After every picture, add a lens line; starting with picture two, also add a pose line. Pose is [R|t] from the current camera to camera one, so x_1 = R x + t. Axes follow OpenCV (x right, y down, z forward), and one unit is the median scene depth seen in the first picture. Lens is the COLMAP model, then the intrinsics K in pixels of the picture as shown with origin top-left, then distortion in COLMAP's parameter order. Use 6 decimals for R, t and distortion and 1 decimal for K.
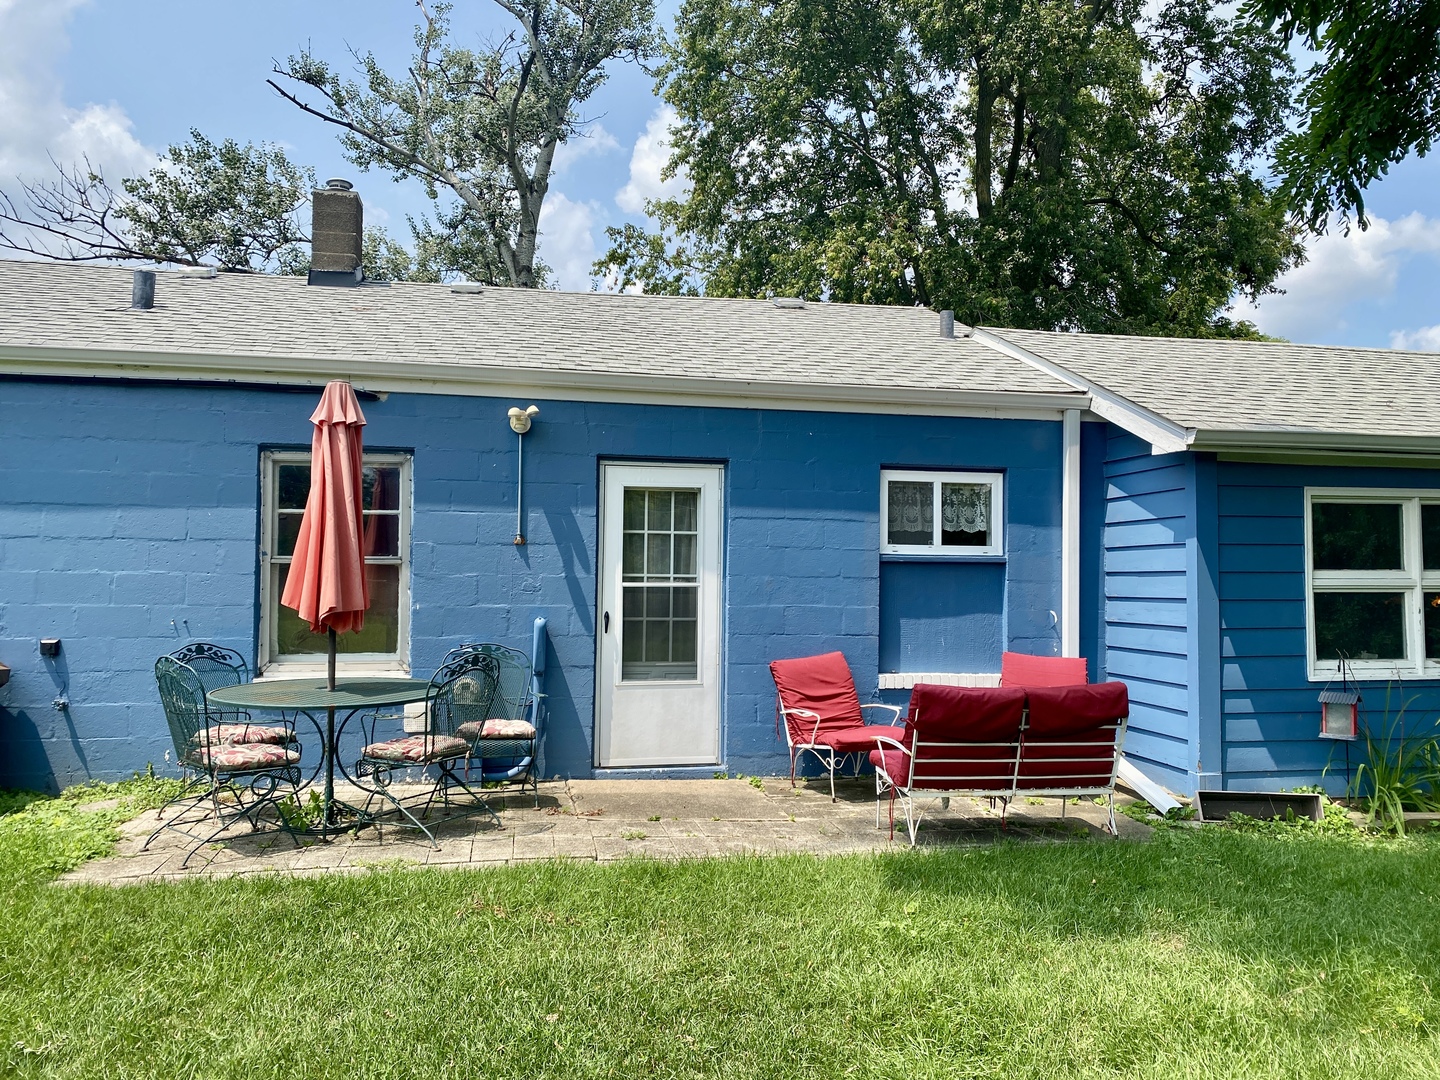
lens RADIAL K [[1082.6, 0, 719.9], [0, 1082.6, 508.6], [0, 0, 1]] dist [0.048742, -0.005239]
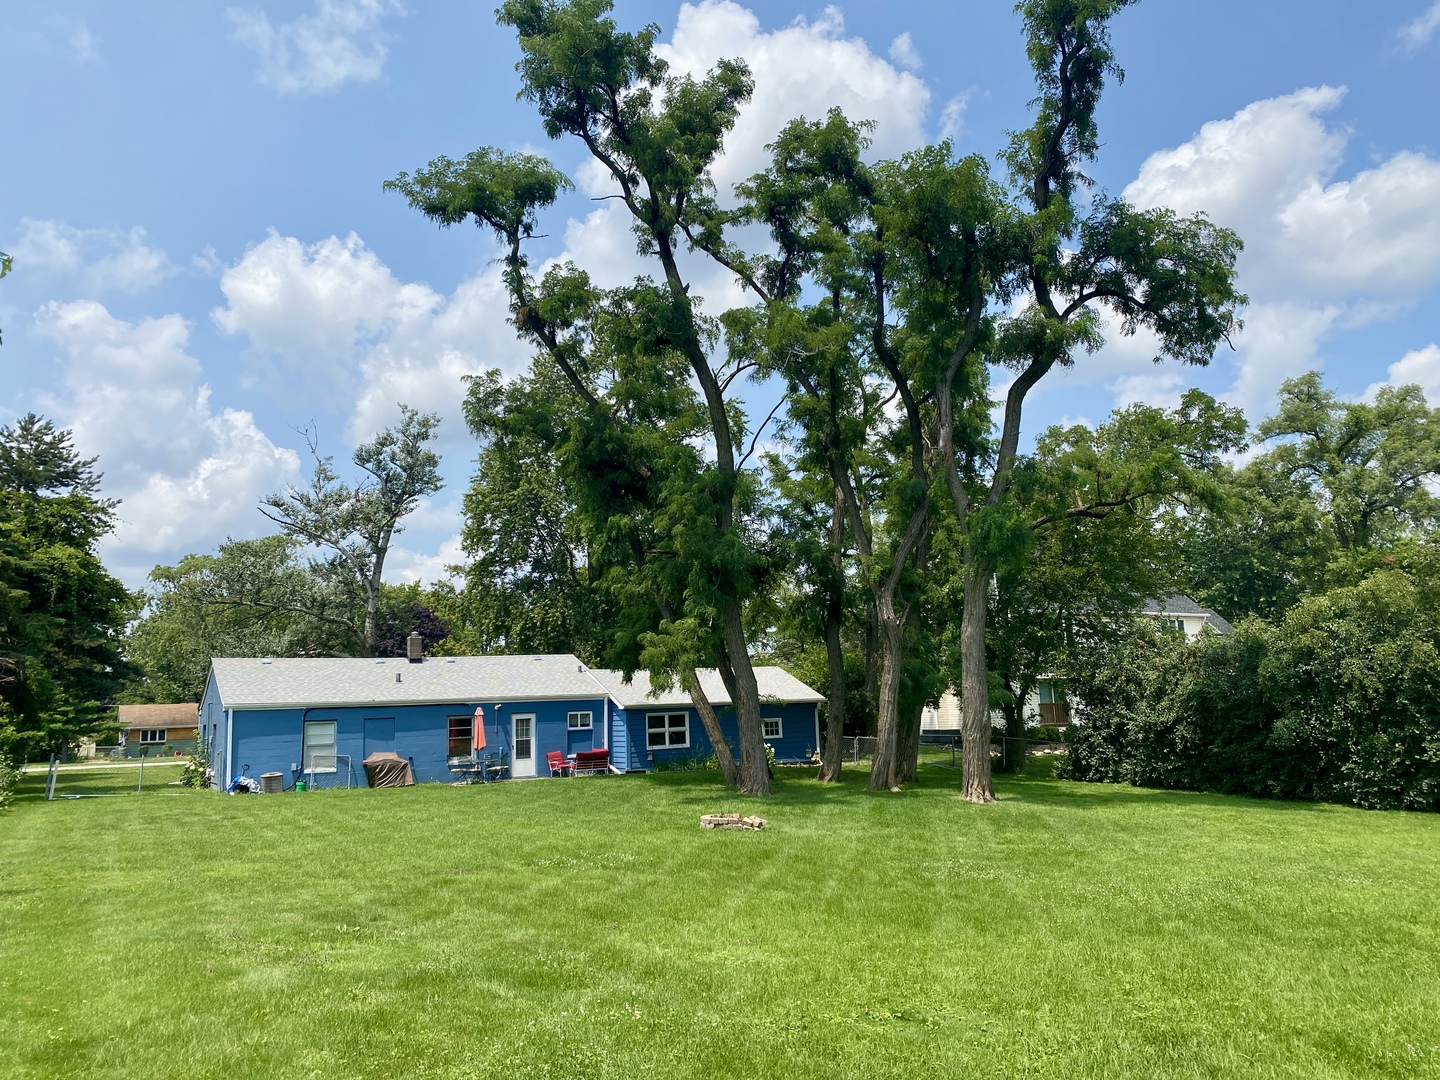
lens RADIAL K [[1082.6, 0, 719.9], [0, 1082.6, 508.6], [0, 0, 1]] dist [0.048742, -0.005239]
pose [[0.942165, 0.015877, 0.334773, -0.879372], [0.027038, 0.992021, -0.123143, -0.333942], [-0.334057, 0.125073, 0.934218, -4.014423]]
